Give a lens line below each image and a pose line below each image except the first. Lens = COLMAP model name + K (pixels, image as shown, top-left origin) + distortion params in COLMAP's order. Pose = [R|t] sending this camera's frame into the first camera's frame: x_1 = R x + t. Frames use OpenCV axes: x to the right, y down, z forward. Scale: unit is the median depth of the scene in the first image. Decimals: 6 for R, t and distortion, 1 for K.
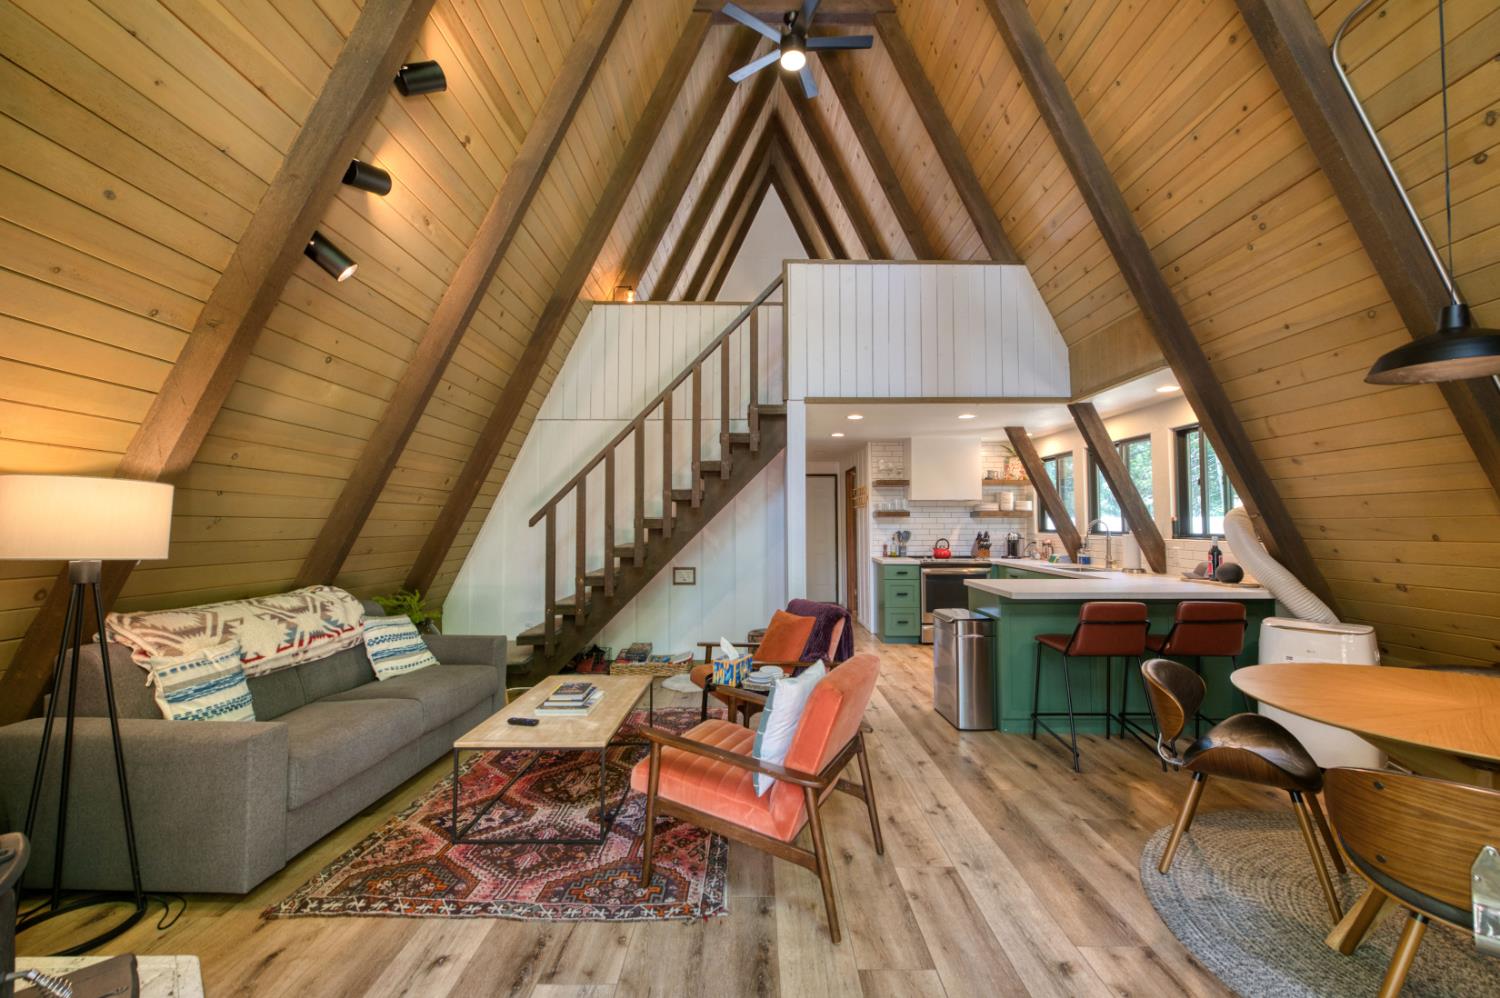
lens RADIAL K [[625.2, 0, 764.0], [0, 625.2, 497.6], [0, 0, 1]] dist [0.003125, -0.000192]
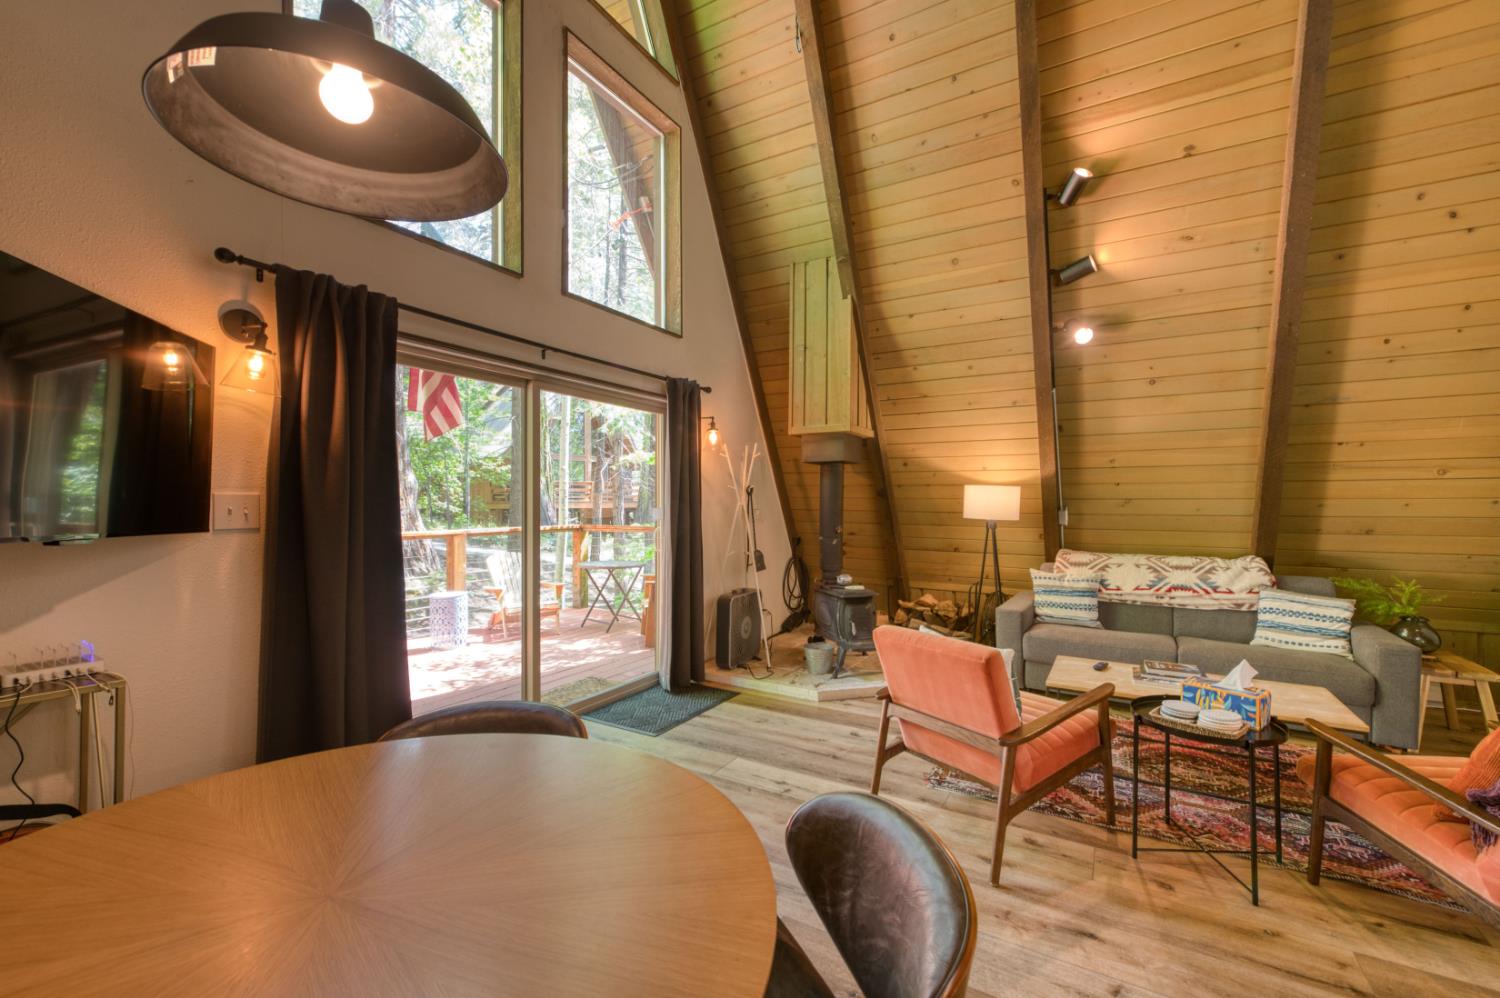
lens RADIAL K [[598.2, 0, 761.7], [0, 598.2, 499.5], [0, 0, 1]] dist [0.002215, -0.000189]
pose [[-0.514071, -0.008190, -0.857709, 0.693063], [0.039037, 0.998695, -0.032933, 0.035048], [0.856859, -0.050412, -0.513080, 0.762042]]
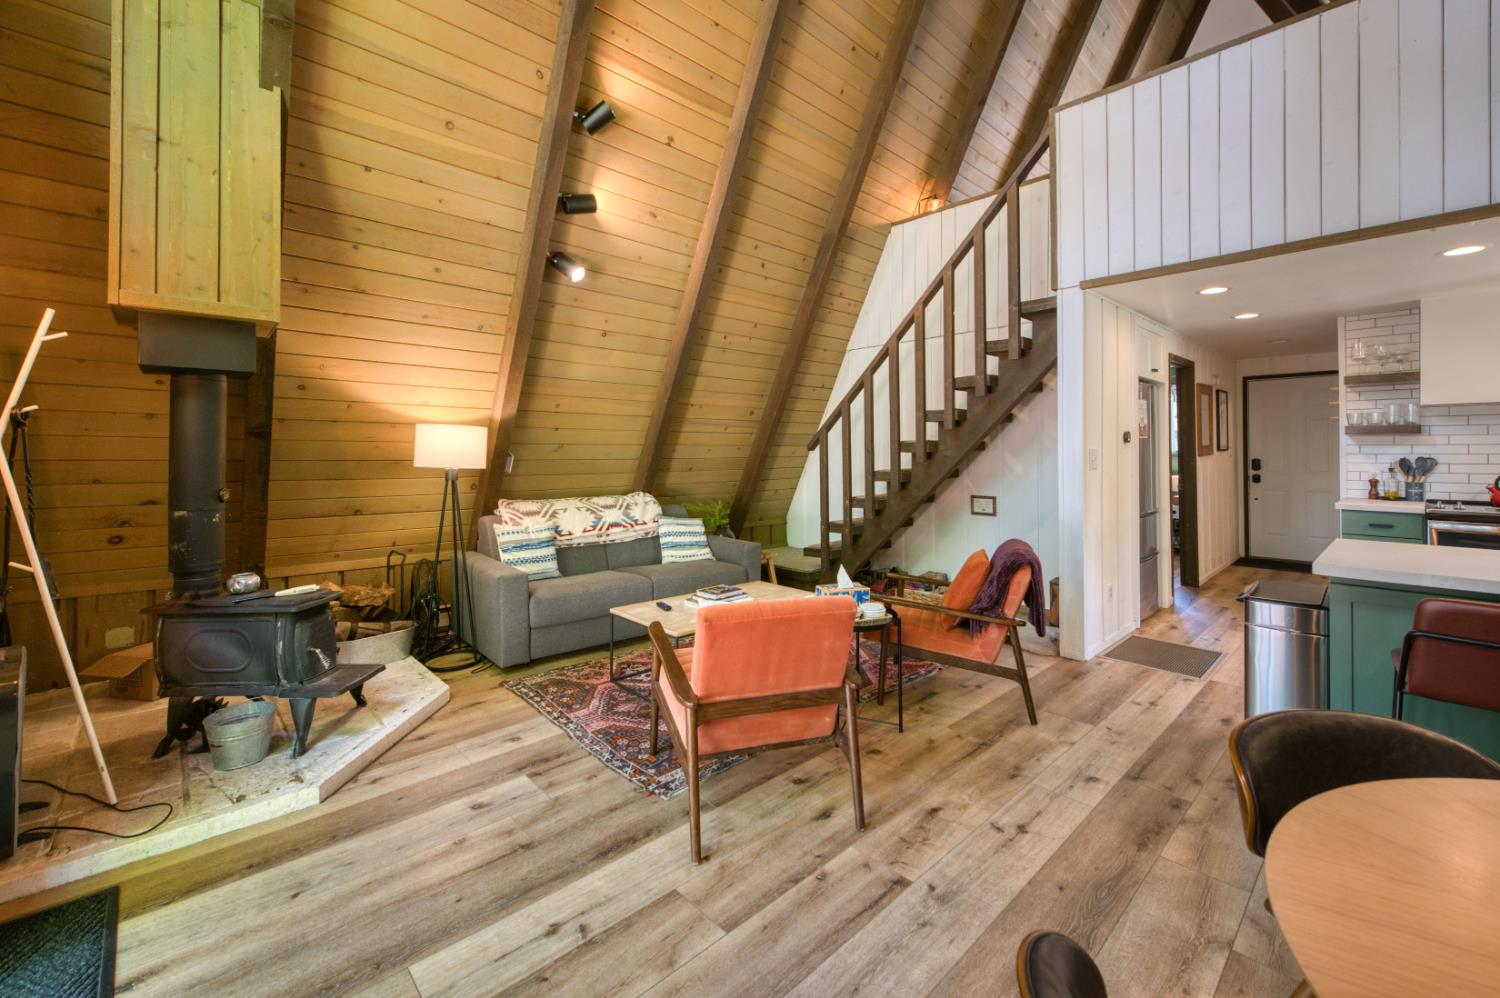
lens RADIAL K [[625.5, 0, 728.8], [0, 625.5, 450.2], [0, 0, 1]] dist [0.010319, -0.000124]
pose [[0.660723, -0.001029, -0.750629, 0.468800], [0.035127, 0.998946, 0.029550, 0.010558], [0.749807, -0.045891, 0.660063, 0.208553]]
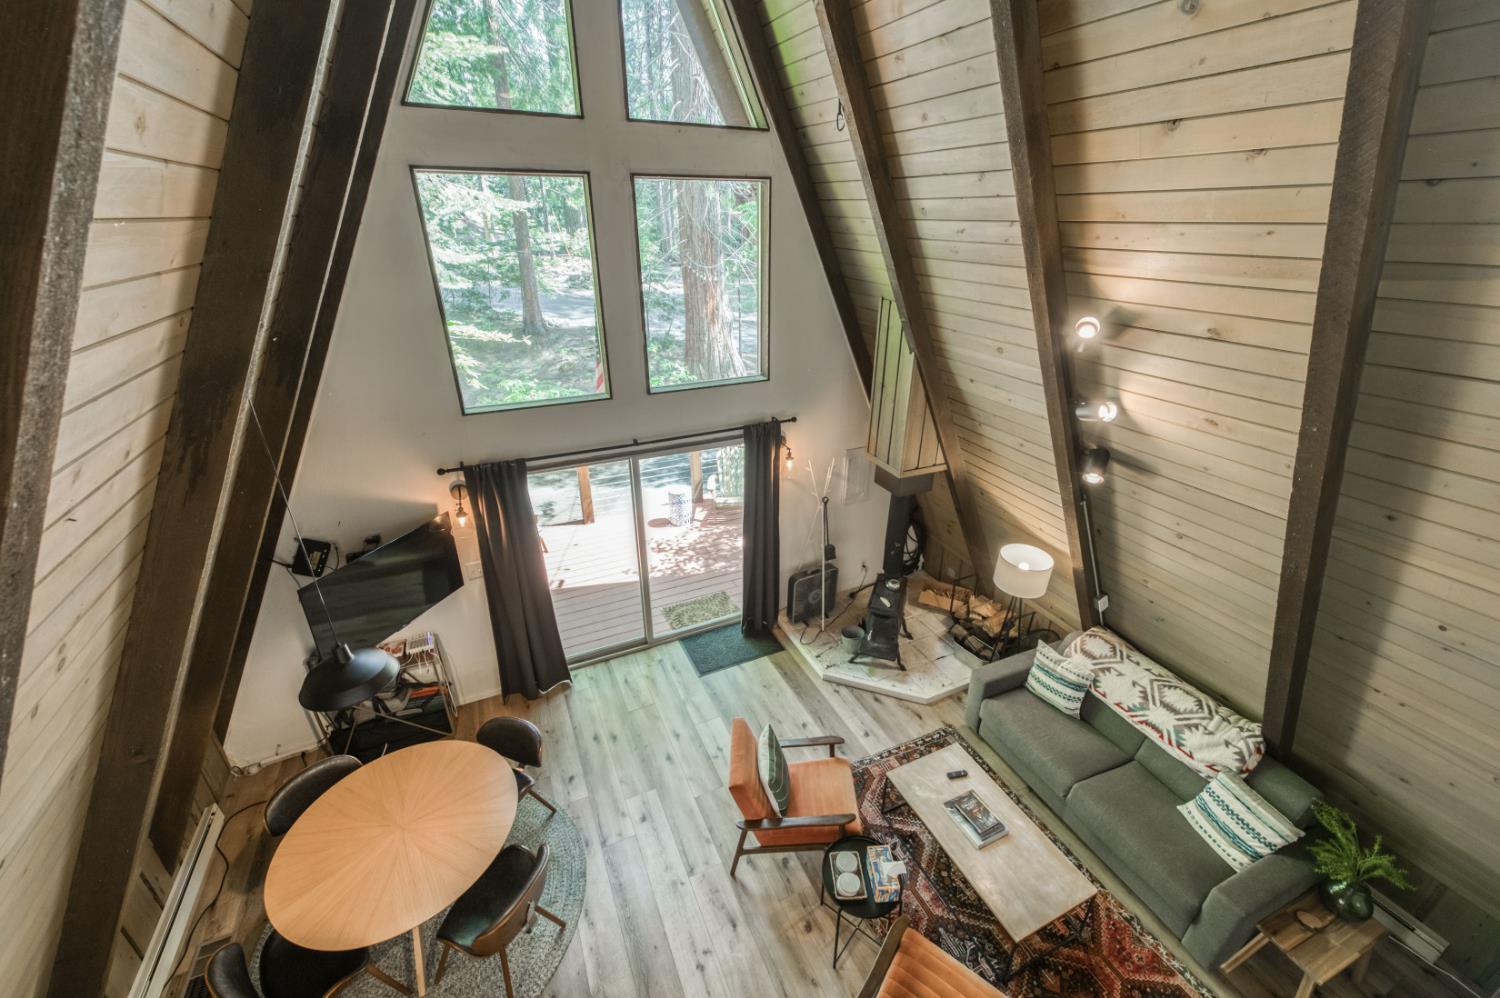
lens RADIAL K [[594.6, 0, 773.3], [0, 594.6, 494.3], [0, 0, 1]] dist [-0.002104, -0.000029]
pose [[-0.904571, 0.166550, -0.392445, 0.349856], [0.011435, 0.929680, 0.368192, -0.592673], [0.426170, 0.328568, -0.842865, 1.312623]]
